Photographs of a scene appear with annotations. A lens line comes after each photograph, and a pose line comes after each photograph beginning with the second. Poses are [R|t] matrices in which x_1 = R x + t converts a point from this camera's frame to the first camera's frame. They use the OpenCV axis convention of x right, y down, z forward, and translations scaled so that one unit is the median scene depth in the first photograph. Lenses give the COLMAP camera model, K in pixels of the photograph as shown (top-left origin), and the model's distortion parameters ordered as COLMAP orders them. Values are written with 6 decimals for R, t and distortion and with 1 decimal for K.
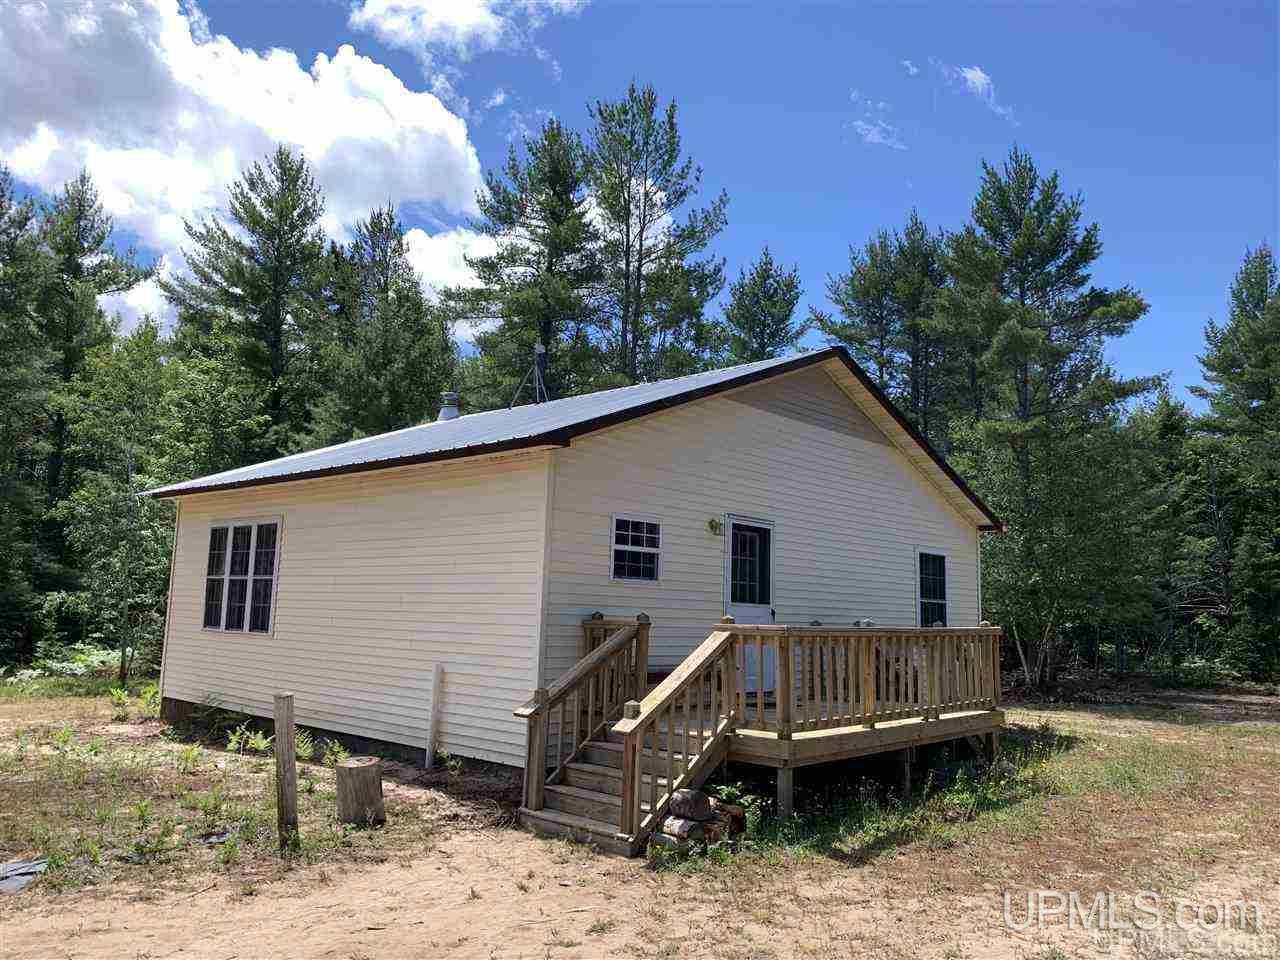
lens RADIAL K [[962.9, 0, 640.0], [0, 962.9, 480.0], [0, 0, 1]] dist [0.031679, -0.001950]
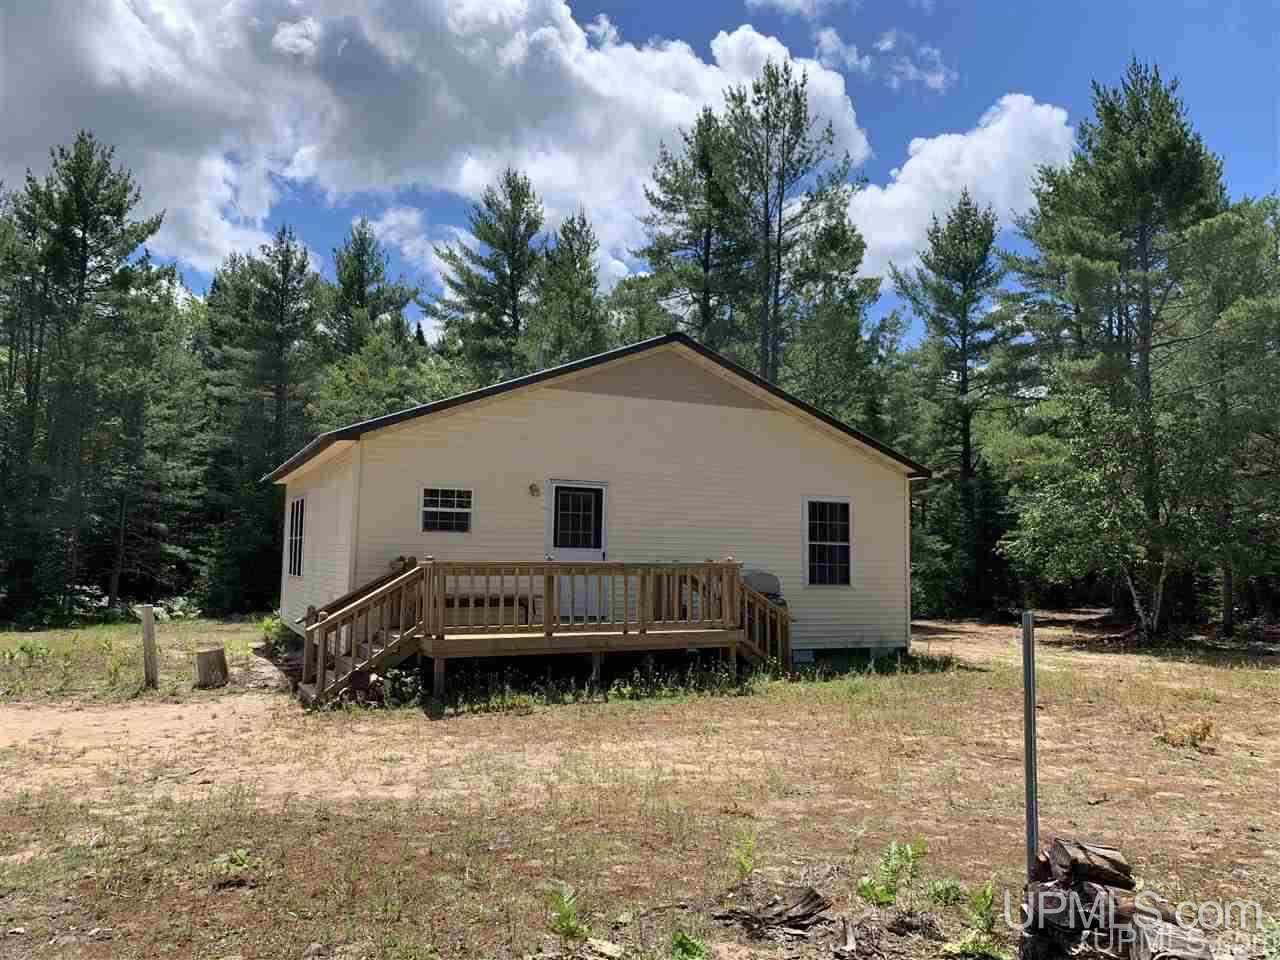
lens RADIAL K [[962.9, 0, 640.0], [0, 962.9, 480.0], [0, 0, 1]] dist [0.031679, -0.001950]
pose [[0.934366, -0.048363, -0.353017, 0.659627], [0.063427, 0.997498, 0.031225, 0.003990], [0.350623, -0.051566, 0.935096, -0.157757]]
